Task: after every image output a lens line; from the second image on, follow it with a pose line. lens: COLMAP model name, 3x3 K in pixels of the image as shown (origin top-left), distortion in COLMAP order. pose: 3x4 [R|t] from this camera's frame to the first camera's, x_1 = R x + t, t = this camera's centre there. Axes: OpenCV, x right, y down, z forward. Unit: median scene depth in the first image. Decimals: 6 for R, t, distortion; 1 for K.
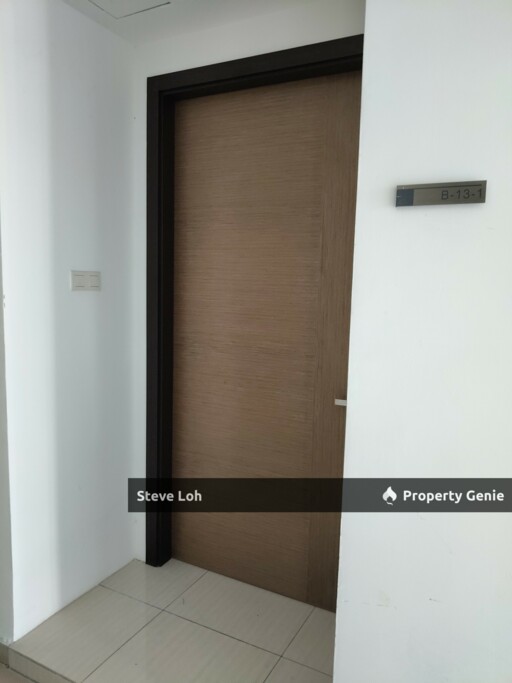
lens RADIAL K [[507.1, 0, 259.2], [0, 507.1, 340.7], [0, 0, 1]] dist [0.028942, -0.061785]
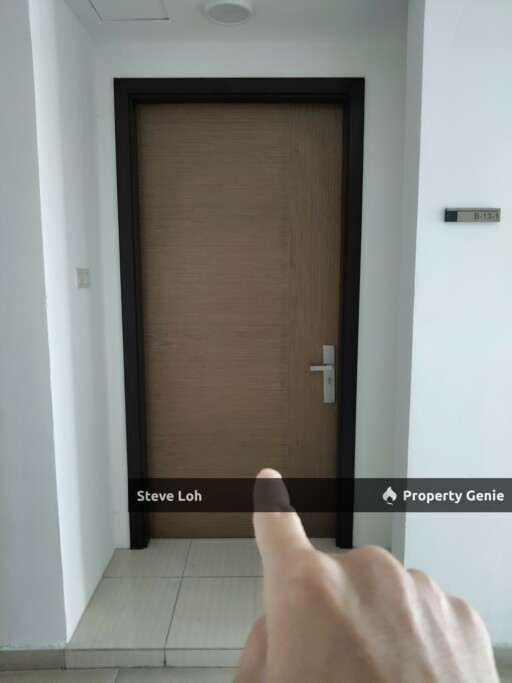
lens RADIAL K [[506.0, 0, 260.4], [0, 506.0, 344.4], [0, 0, 1]] dist [0.035710, -0.072481]
pose [[0.882129, -0.089609, 0.462406, -0.503699], [0.078844, 0.995976, 0.042599, -0.002672], [-0.464362, -0.001120, 0.885645, -0.045786]]
